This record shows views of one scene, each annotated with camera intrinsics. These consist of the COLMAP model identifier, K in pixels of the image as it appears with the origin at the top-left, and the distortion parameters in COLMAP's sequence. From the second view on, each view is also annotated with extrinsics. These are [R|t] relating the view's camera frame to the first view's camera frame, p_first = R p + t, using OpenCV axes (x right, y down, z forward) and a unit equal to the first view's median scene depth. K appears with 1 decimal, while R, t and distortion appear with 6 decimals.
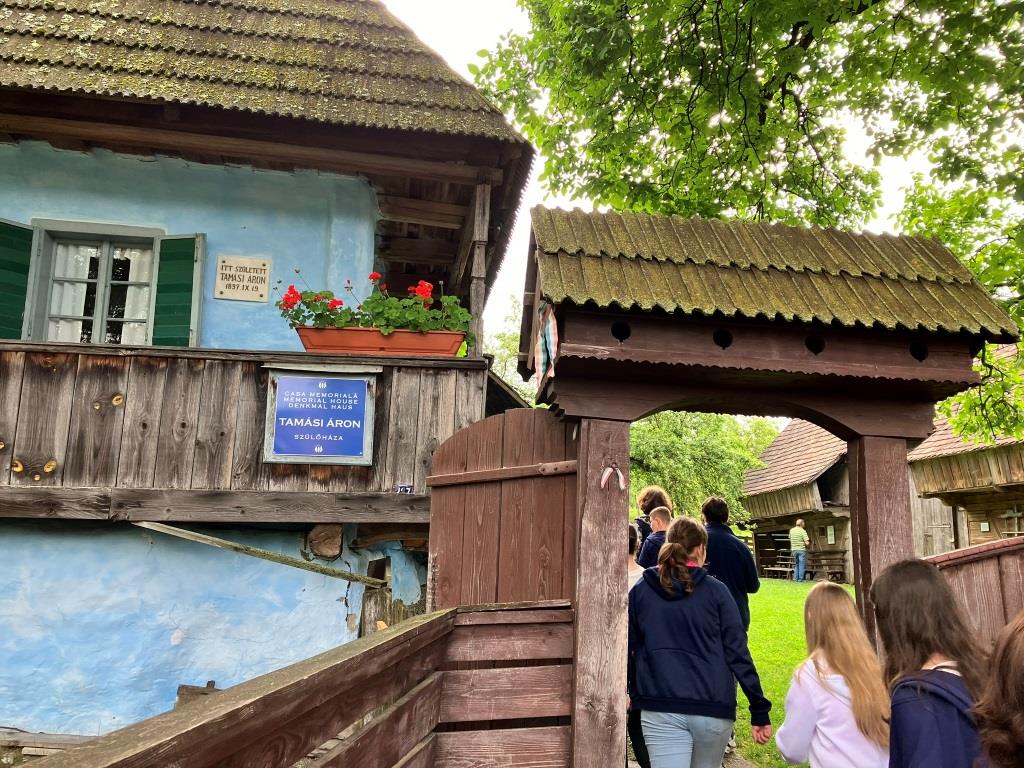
lens RADIAL K [[836.8, 0, 508.6], [0, 836.8, 370.1], [0, 0, 1]] dist [0.060520, -0.076202]
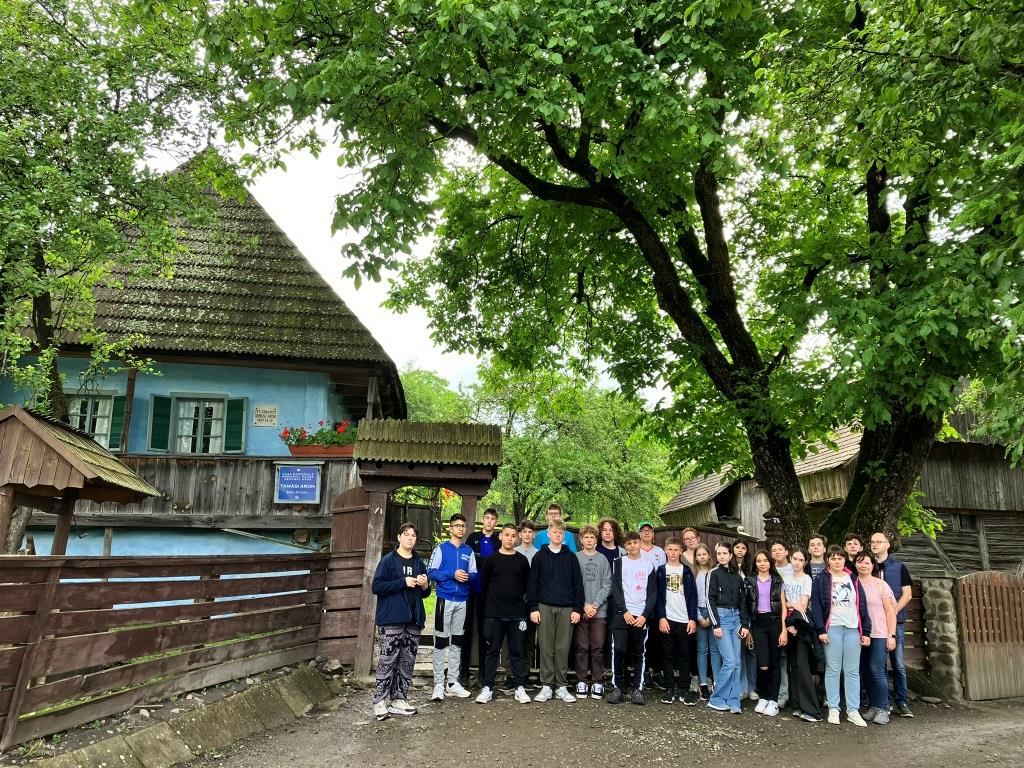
lens RADIAL K [[817.3, 0, 510.1], [0, 817.3, 380.7], [0, 0, 1]] dist [0.073806, -0.178410]
pose [[0.999646, -0.013592, -0.022891, 0.432697], [0.013331, 0.999845, -0.011527, -0.200583], [0.023044, 0.011217, 0.999672, -1.308524]]
